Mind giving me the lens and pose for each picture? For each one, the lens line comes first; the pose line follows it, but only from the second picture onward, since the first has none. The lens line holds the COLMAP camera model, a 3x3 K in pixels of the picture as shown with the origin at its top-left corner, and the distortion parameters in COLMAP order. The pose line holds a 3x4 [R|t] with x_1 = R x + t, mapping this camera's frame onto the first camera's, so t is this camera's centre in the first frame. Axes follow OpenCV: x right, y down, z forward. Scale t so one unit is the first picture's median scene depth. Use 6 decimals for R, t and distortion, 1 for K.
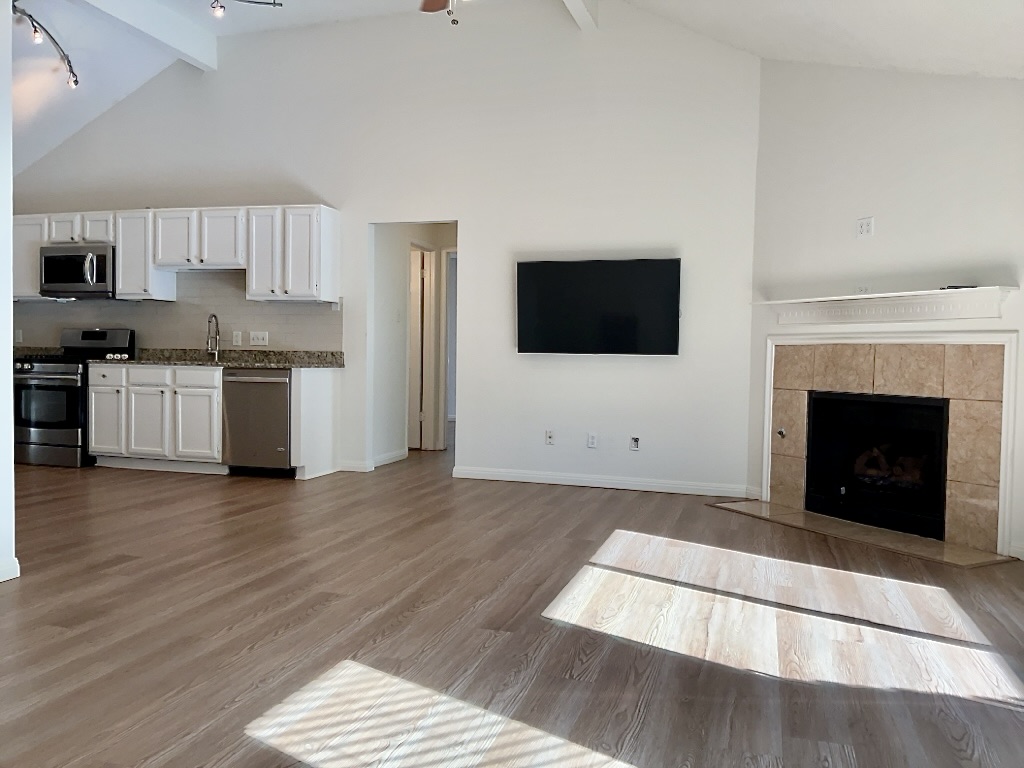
lens RADIAL K [[811.9, 0, 512.0], [0, 811.9, 384.0], [0, 0, 1]] dist [0.143547, -0.296688]
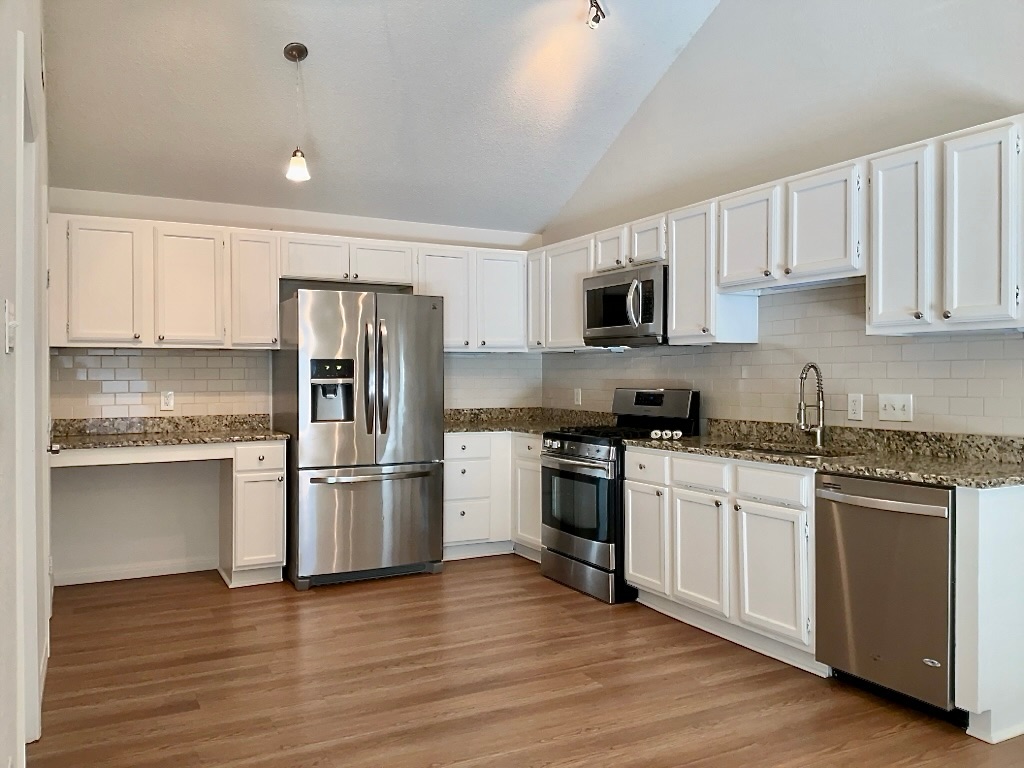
lens RADIAL K [[811.9, 0, 512.0], [0, 811.9, 384.0], [0, 0, 1]] dist [0.143547, -0.296688]
pose [[0.705021, -0.014162, -0.709045, -0.111397], [-0.008962, 0.999543, -0.028875, -0.054180], [0.709130, 0.026712, 0.704572, 0.470699]]
